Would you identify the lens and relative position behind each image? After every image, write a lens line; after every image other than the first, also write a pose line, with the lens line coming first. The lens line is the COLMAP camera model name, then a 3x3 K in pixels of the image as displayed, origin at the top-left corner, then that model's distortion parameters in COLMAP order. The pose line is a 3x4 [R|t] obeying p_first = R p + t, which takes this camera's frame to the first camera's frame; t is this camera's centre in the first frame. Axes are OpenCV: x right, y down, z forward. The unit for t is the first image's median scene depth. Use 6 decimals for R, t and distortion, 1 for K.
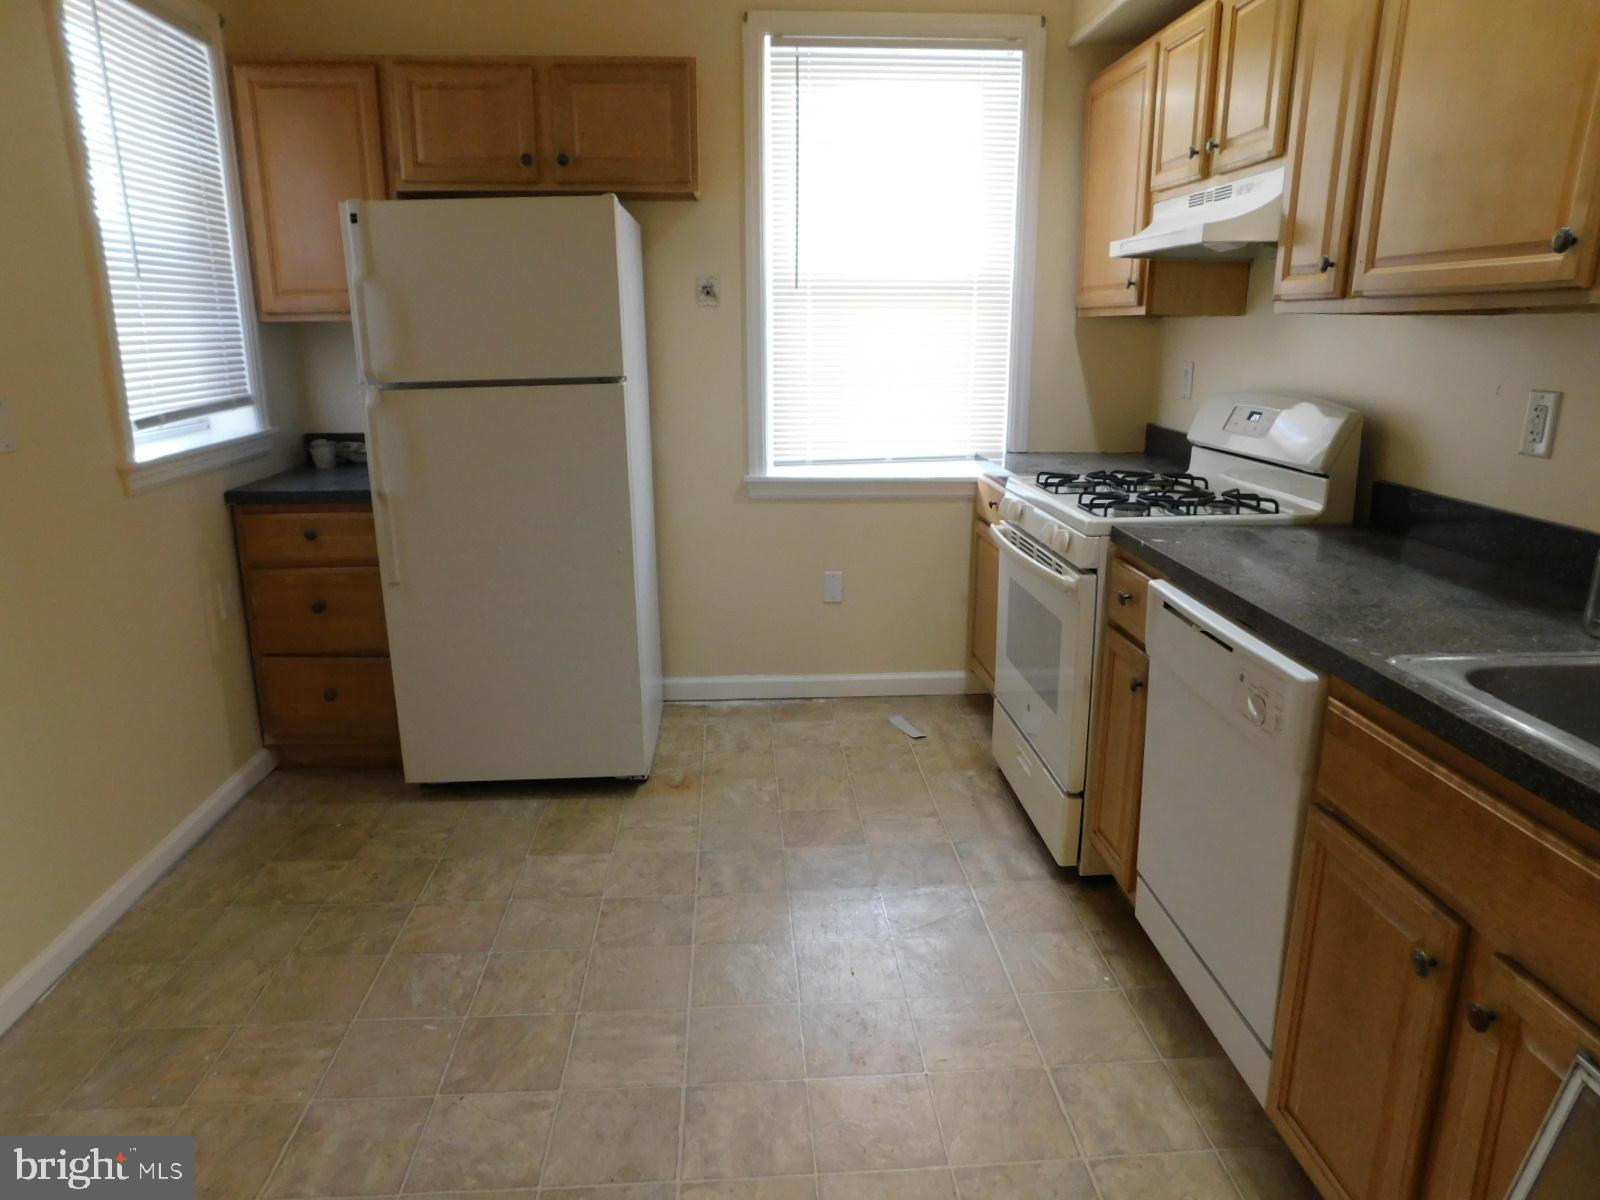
lens RADIAL K [[1053.3, 0, 800.0], [0, 1053.3, 600.0], [0, 0, 1]] dist [-0.063971, 0.044999]
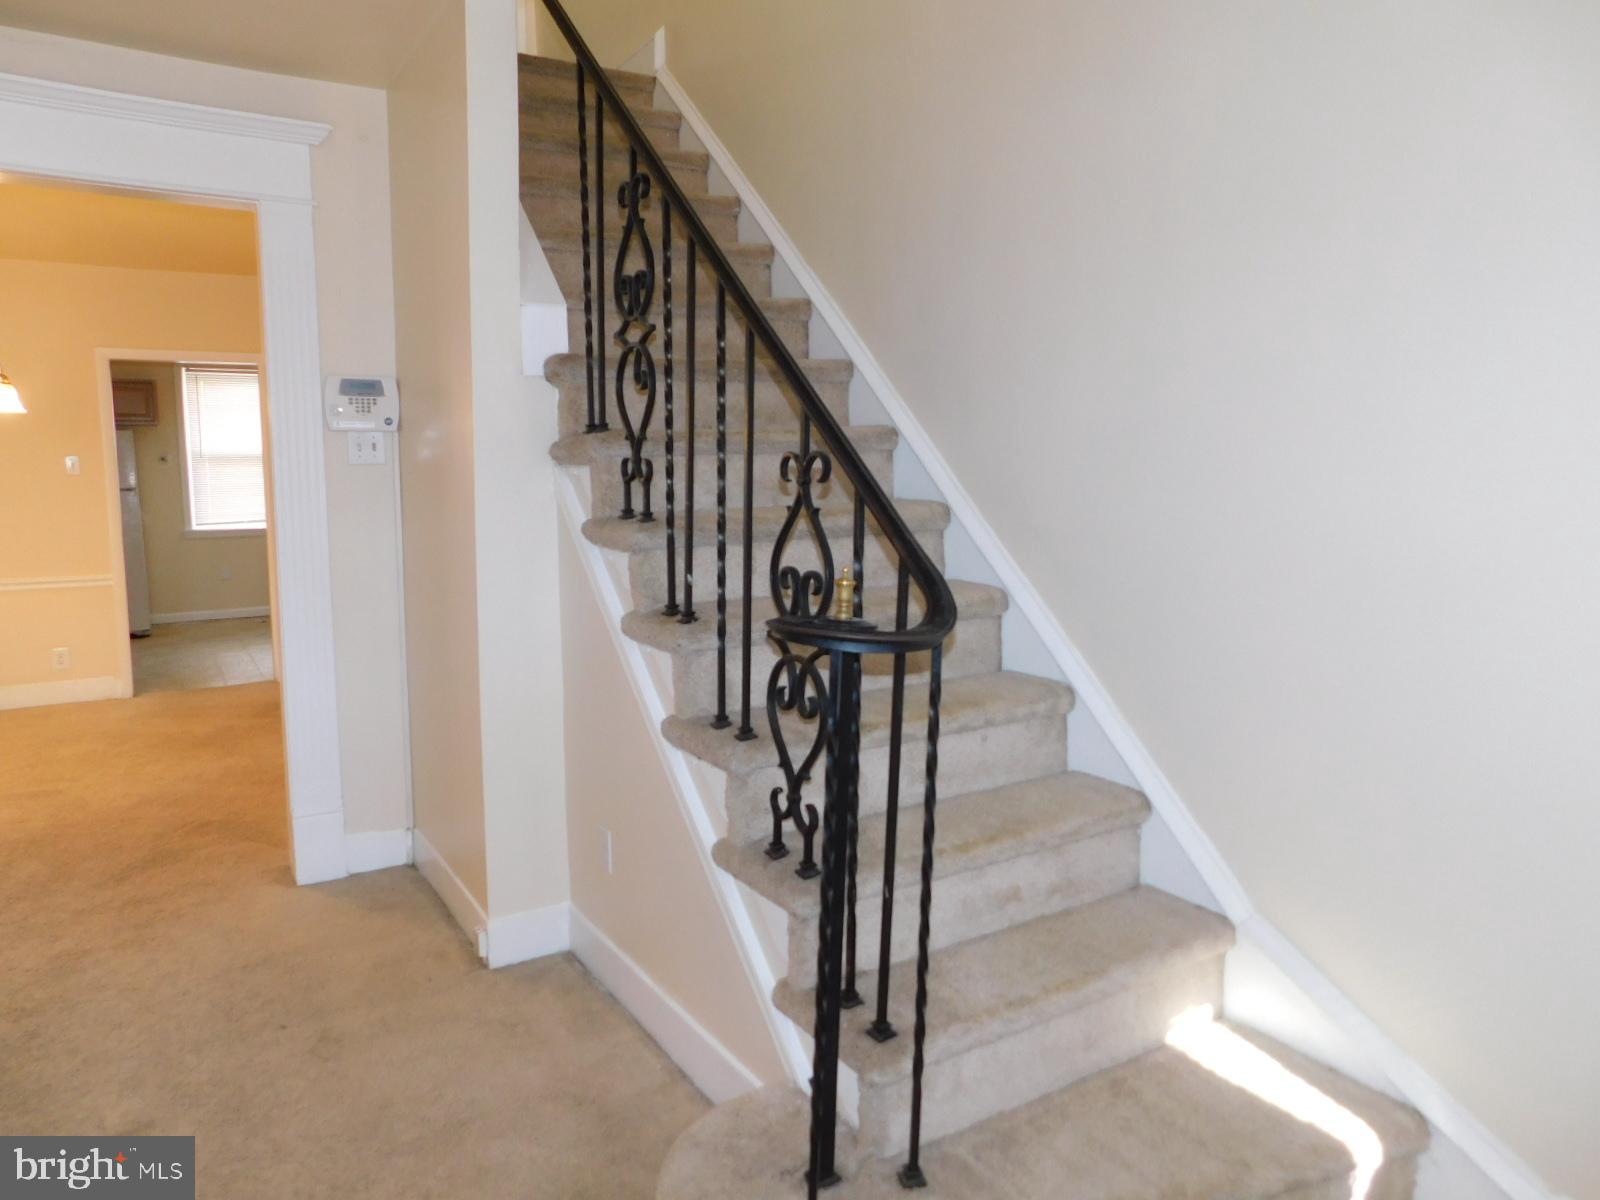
lens RADIAL K [[1042.6, 0, 772.3], [0, 1042.6, 598.9], [0, 0, 1]] dist [-0.006949, 0.001433]
pose [[0.889834, -0.056334, 0.452793, 0.076174], [0.119844, 0.986364, -0.112800, 0.572757], [-0.440264, 0.154638, 0.884452, -2.084654]]
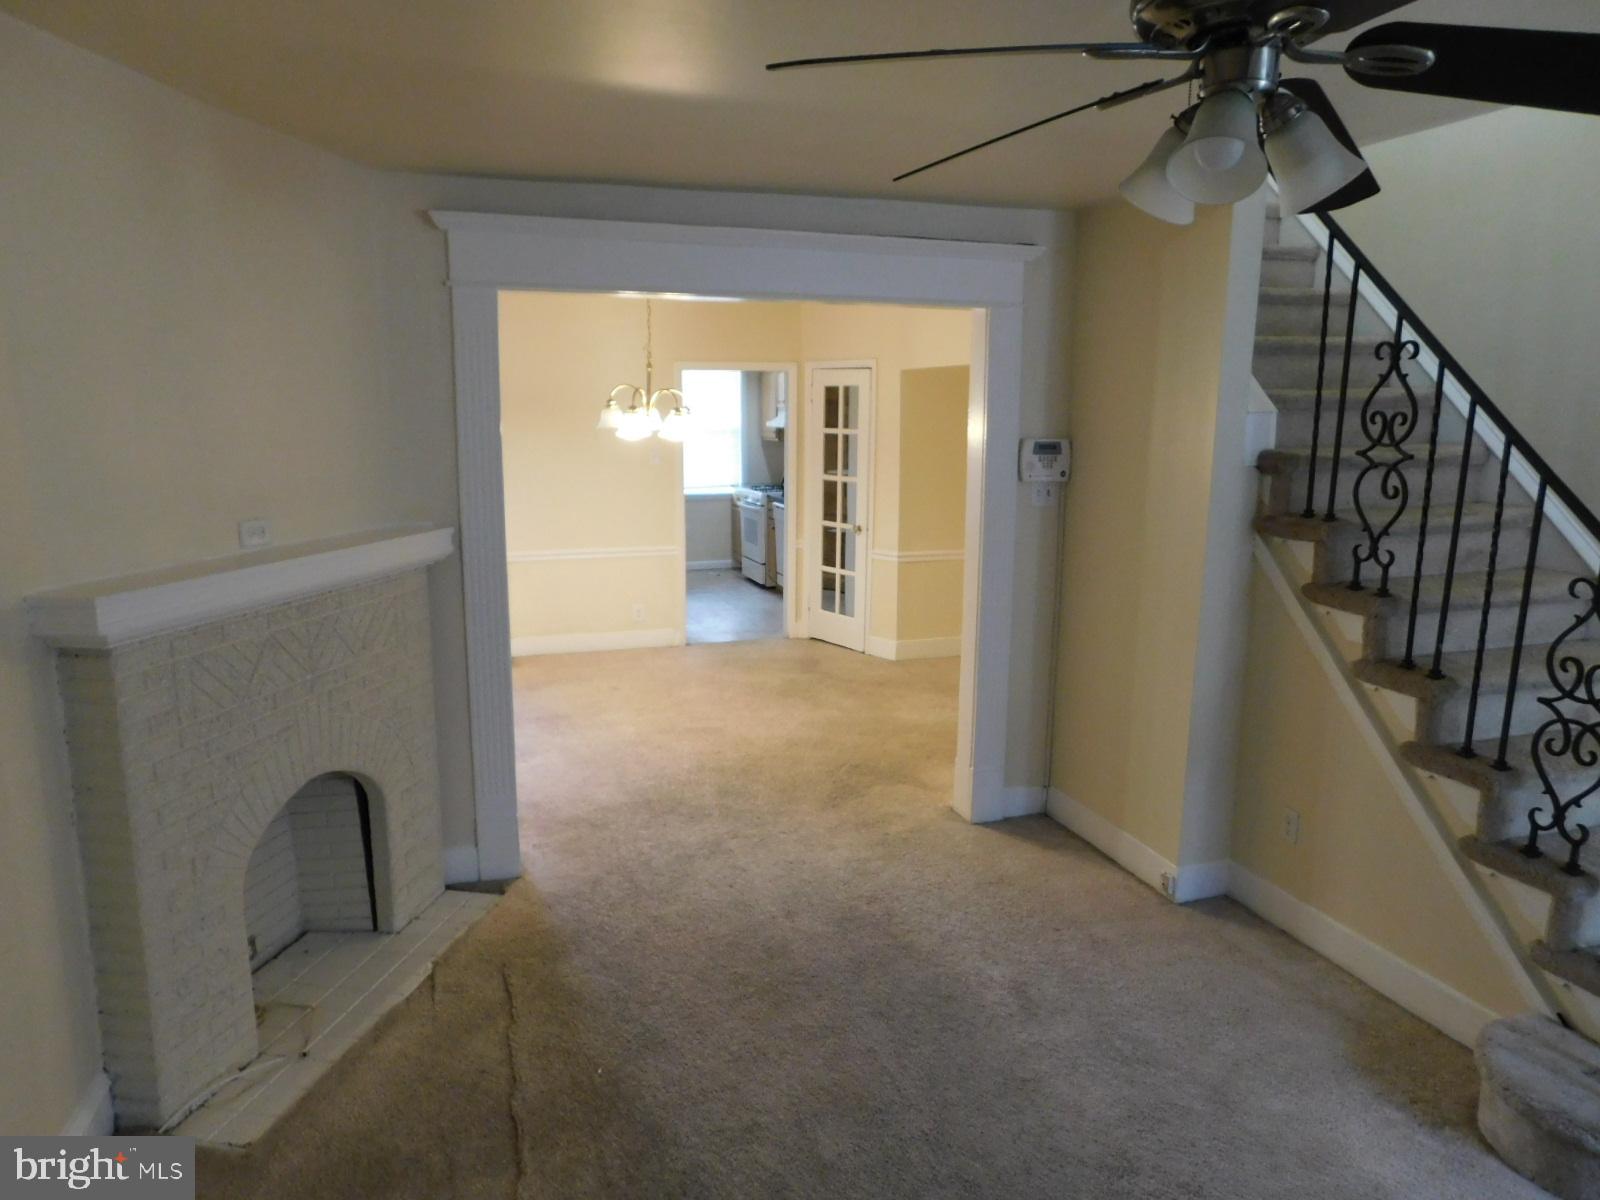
lens RADIAL K [[1050.6, 0, 788.8], [0, 1050.6, 596.1], [0, 0, 1]] dist [-0.066992, 0.043978]
pose [[0.972755, -0.032598, 0.229533, -0.431545], [0.050882, 0.995945, -0.074193, 0.471694], [-0.226184, 0.083851, 0.970469, -2.223569]]
